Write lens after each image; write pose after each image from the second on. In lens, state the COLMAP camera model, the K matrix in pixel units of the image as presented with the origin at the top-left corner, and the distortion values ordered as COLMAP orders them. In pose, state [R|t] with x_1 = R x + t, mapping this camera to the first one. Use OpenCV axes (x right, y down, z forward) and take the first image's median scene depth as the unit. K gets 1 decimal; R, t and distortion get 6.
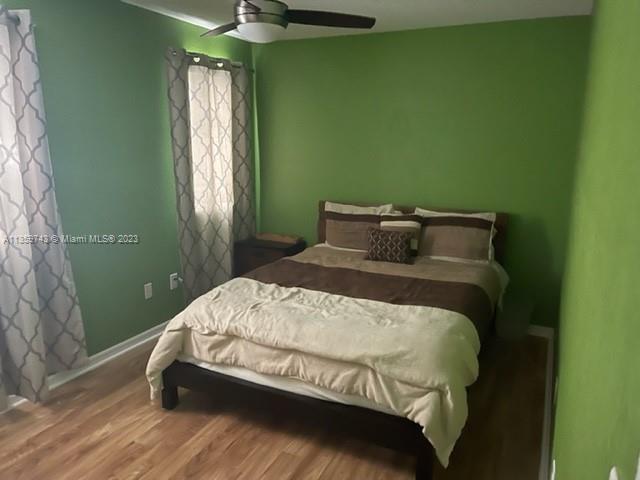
lens RADIAL K [[477.9, 0, 320.0], [0, 477.9, 240.0], [0, 0, 1]] dist [0.035896, -0.000074]
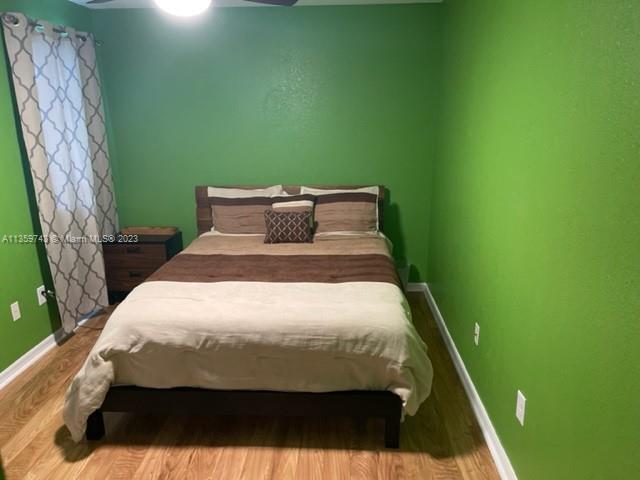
lens RADIAL K [[484.8, 0, 320.0], [0, 484.8, 240.0], [0, 0, 1]] dist [0.034779, -0.003696]
pose [[0.923409, -0.115203, 0.366119, -0.161400], [0.097763, 0.993026, 0.065892, -0.019793], [-0.371157, -0.025052, 0.928232, 0.023737]]
